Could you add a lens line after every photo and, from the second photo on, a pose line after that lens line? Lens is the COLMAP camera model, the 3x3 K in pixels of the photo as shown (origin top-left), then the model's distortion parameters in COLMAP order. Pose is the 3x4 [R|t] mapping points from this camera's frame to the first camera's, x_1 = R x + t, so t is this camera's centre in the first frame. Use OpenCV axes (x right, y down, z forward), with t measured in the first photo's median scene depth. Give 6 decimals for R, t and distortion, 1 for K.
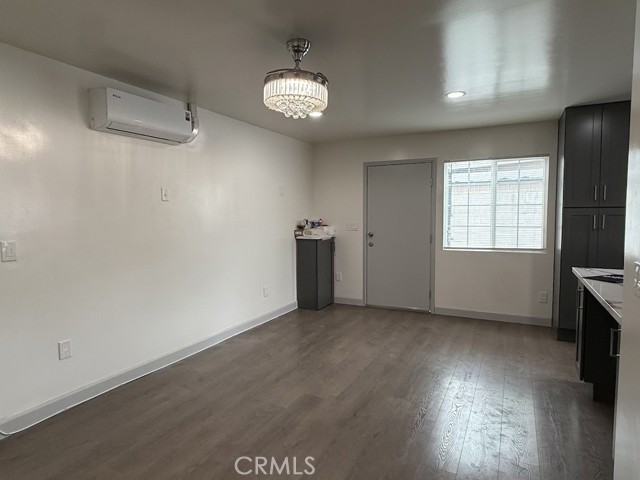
lens RADIAL K [[391.8, 0, 319.6], [0, 391.8, 238.6], [0, 0, 1]] dist [0.001649, 0.000344]
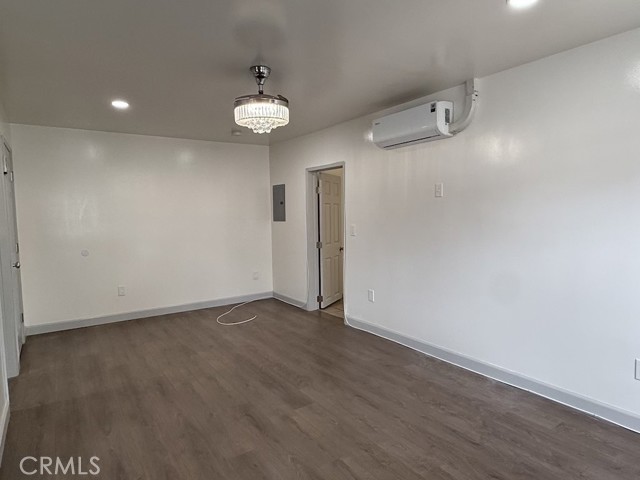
lens RADIAL K [[391.8, 0, 319.6], [0, 391.8, 241.7], [0, 0, 1]] dist [0.001649, 0.000344]
pose [[-0.484338, 0.084523, -0.870788, 0.674997], [-0.036967, 0.992456, 0.116894, -0.092709], [0.874099, 0.088806, -0.477560, 1.285176]]
